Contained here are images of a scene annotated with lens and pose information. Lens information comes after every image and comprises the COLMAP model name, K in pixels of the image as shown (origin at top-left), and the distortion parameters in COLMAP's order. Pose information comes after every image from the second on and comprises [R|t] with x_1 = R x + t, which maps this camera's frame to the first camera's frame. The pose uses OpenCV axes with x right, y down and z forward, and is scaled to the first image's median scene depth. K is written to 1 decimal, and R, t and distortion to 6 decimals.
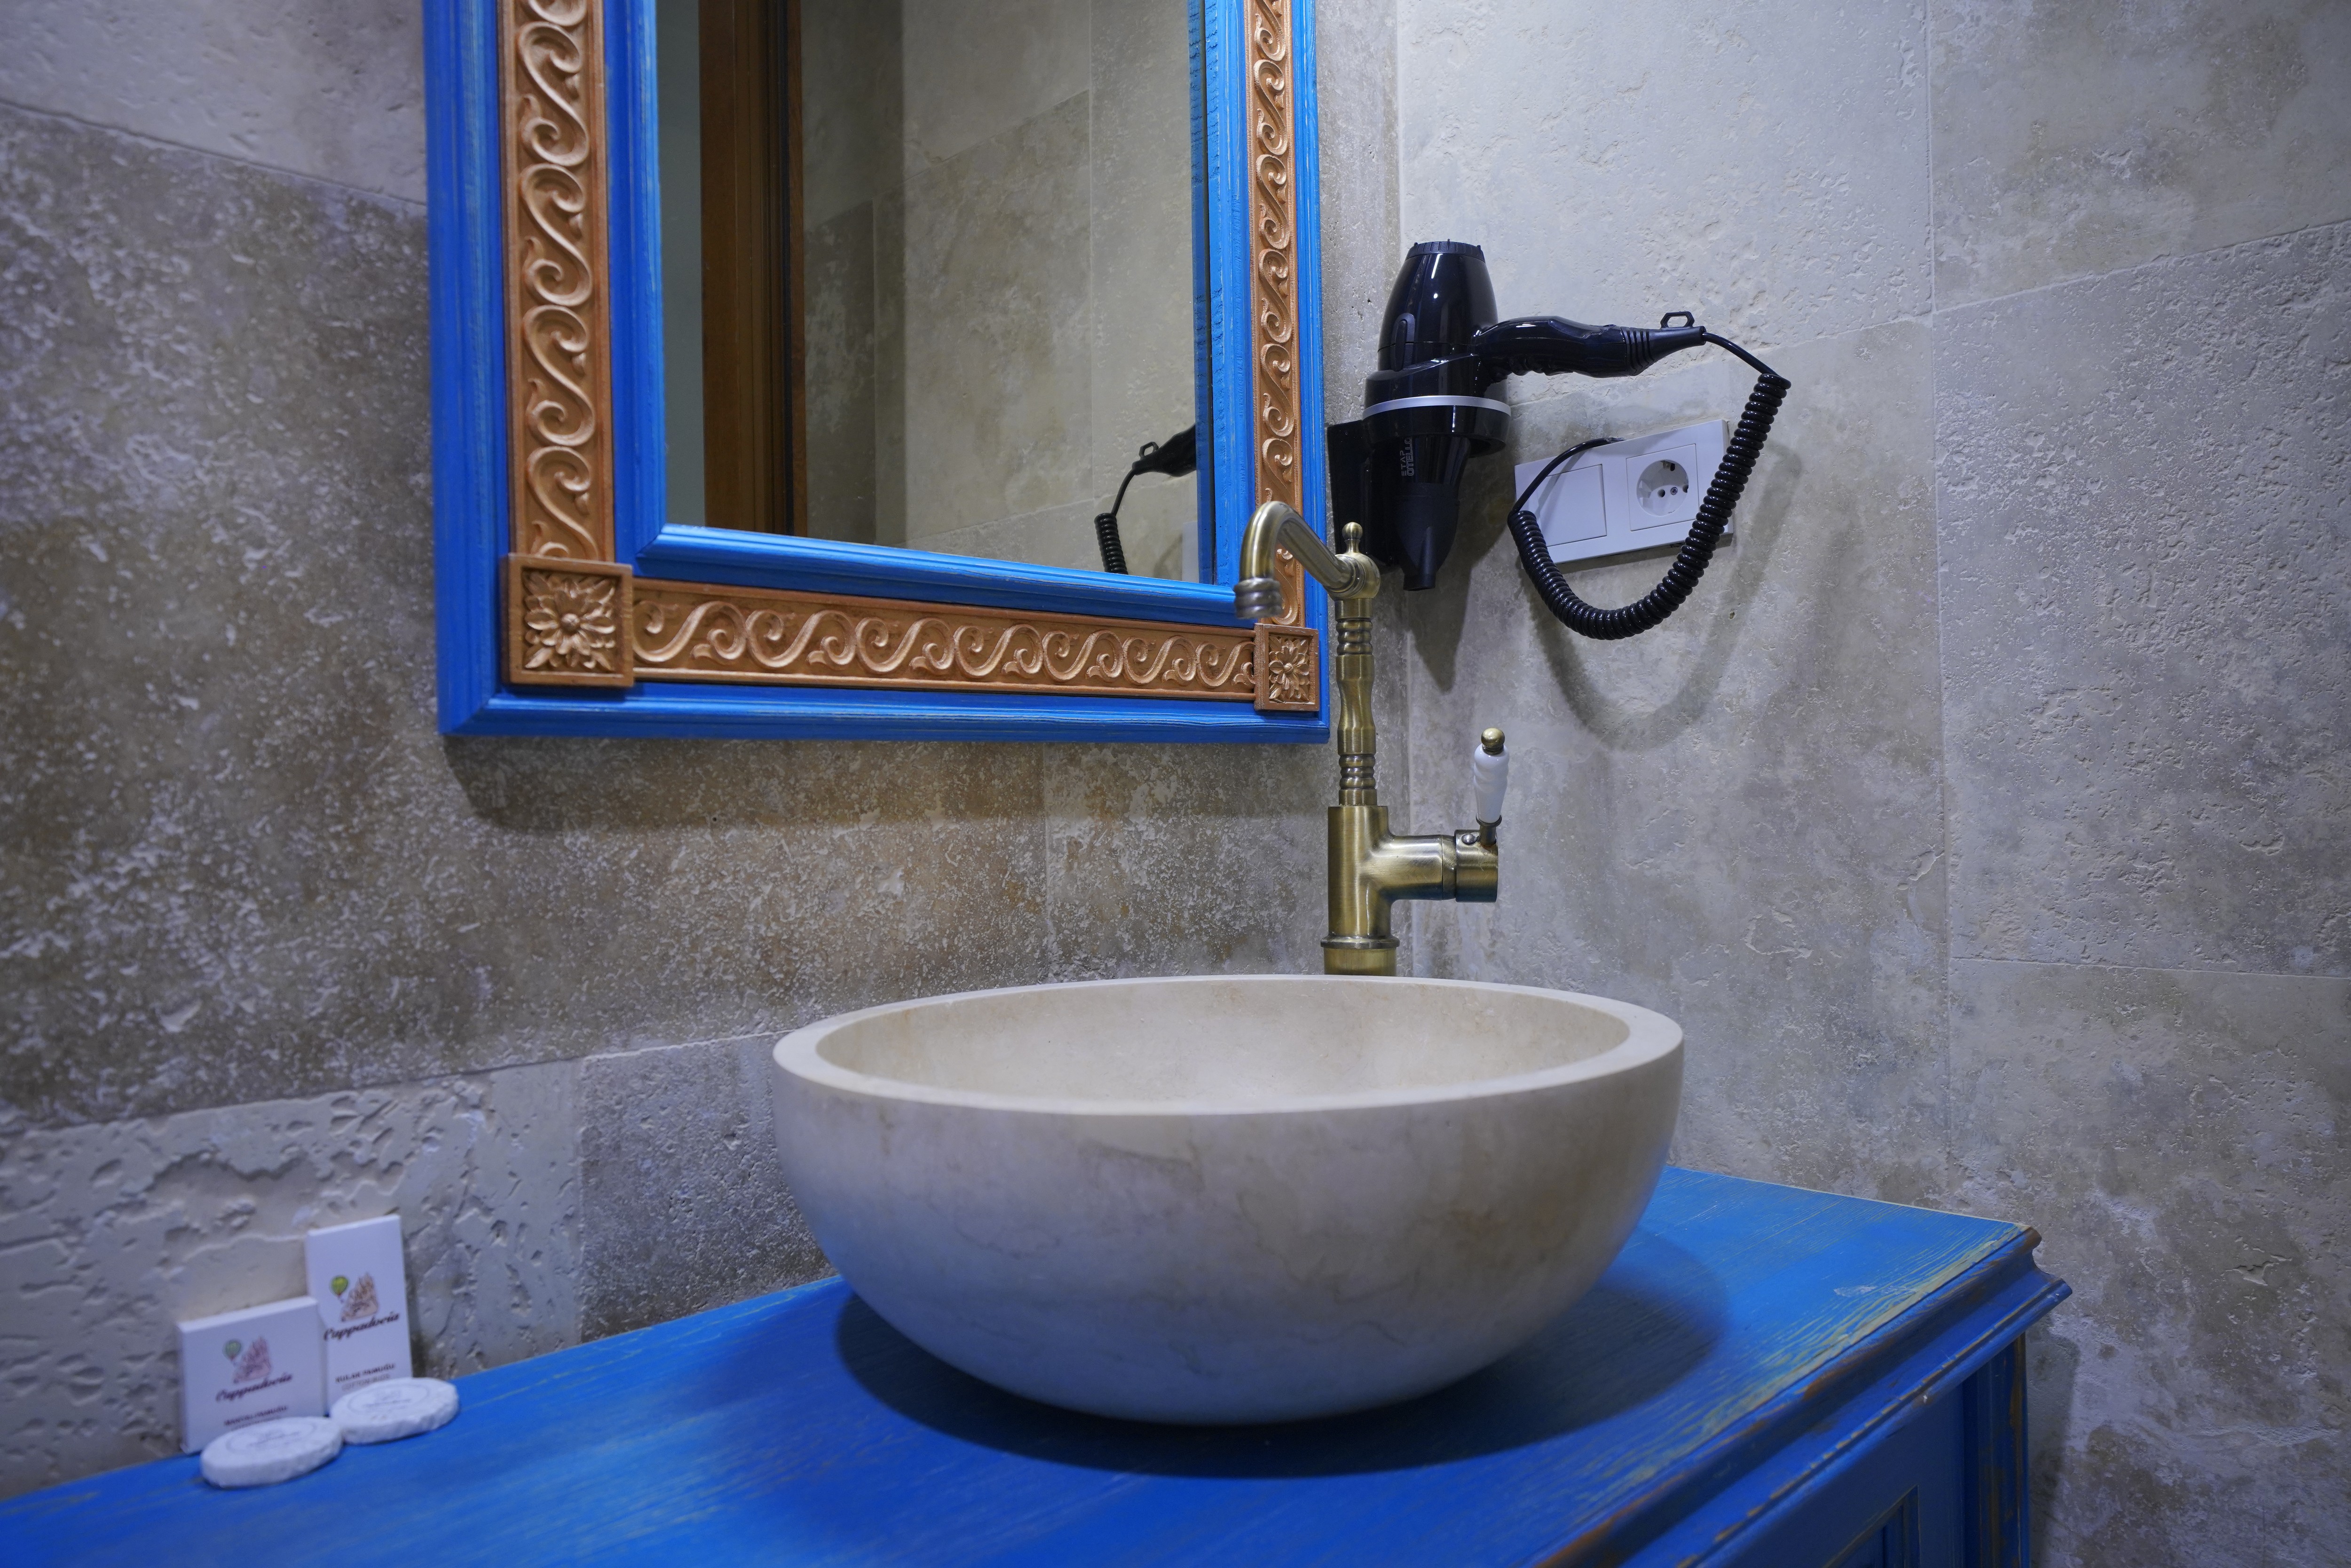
lens RADIAL K [[1563.0, 0, 1175.1], [0, 1563.0, 793.1], [0, 0, 1]] dist [0.001764, -0.000943]
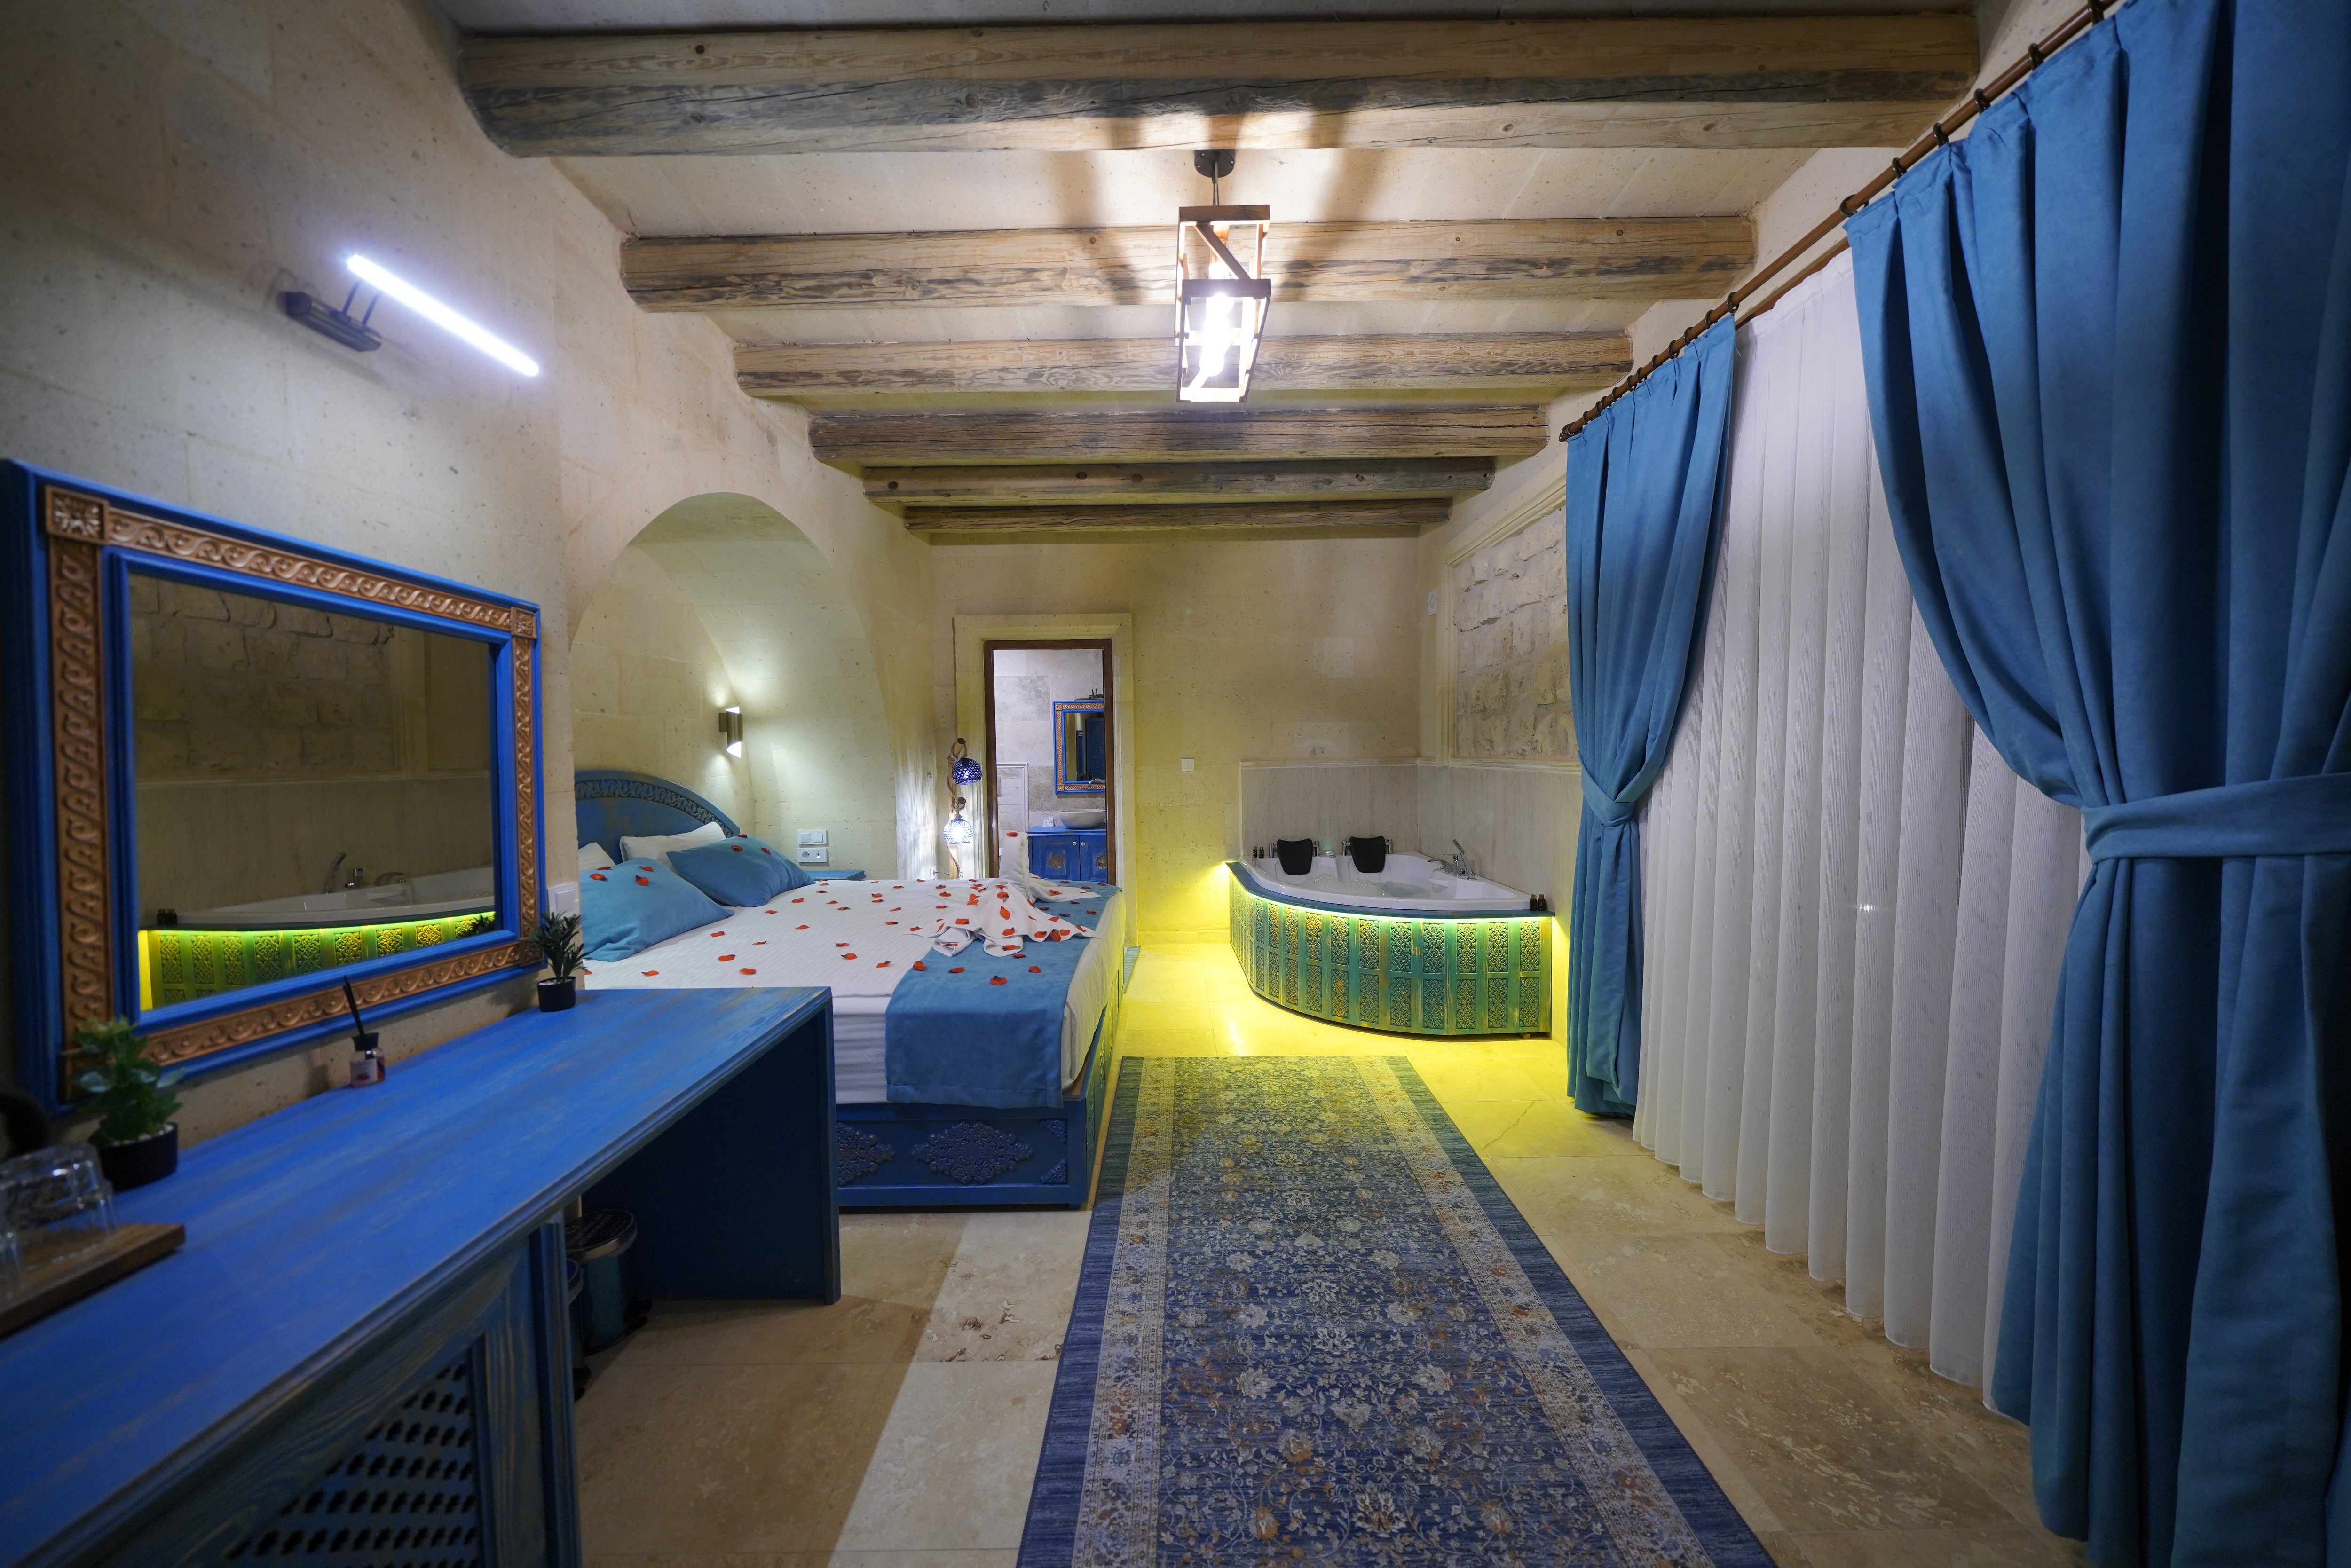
lens RADIAL K [[795.0, 0, 1171.3], [0, 795.0, 787.6], [0, 0, 1]] dist [-0.006807, 0.000826]
pose [[0.710725, 0.037828, -0.702452, 6.163518], [0.005484, 0.998225, 0.059304, -0.565120], [0.703449, -0.046001, 0.709256, -4.107428]]
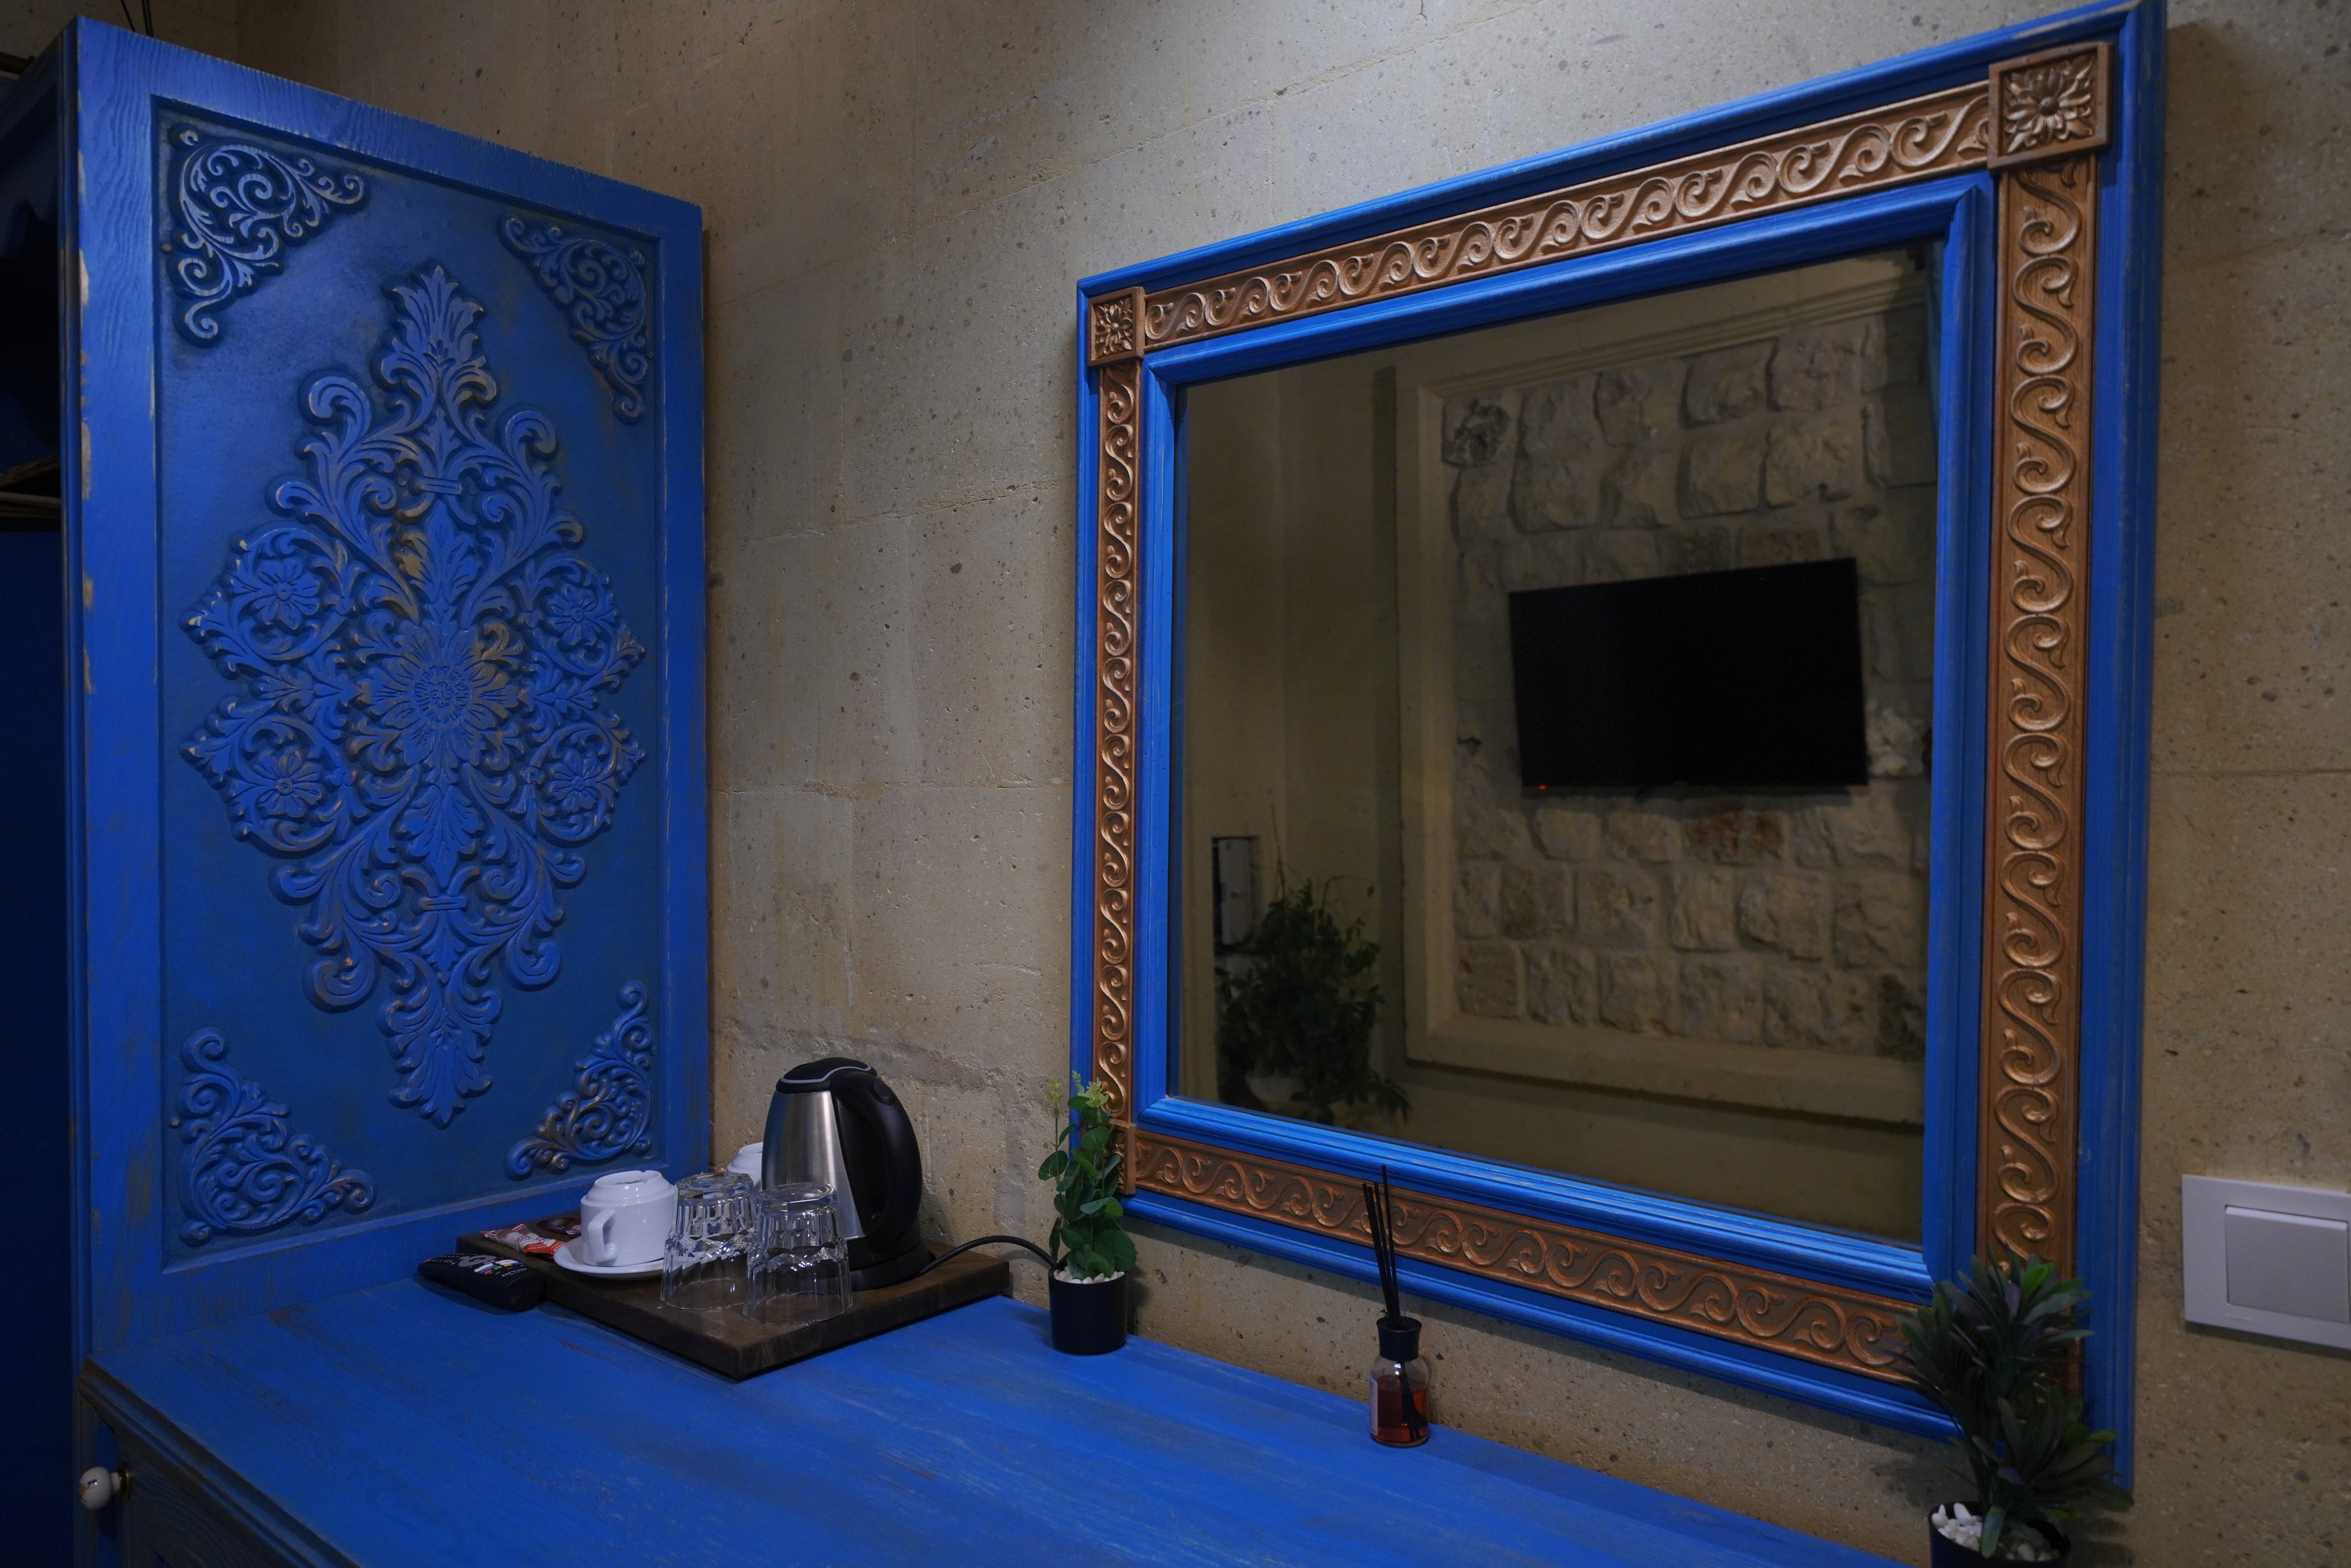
lens RADIAL K [[1563.0, 0, 1167.2], [0, 1563.0, 784.2], [0, 0, 1]] dist [0.001764, -0.000943]
pose [[-0.998008, 0.026343, -0.057316, 4.232864], [0.026686, 0.999630, -0.005231, -0.442814], [0.057157, -0.006750, -0.998342, -2.859320]]
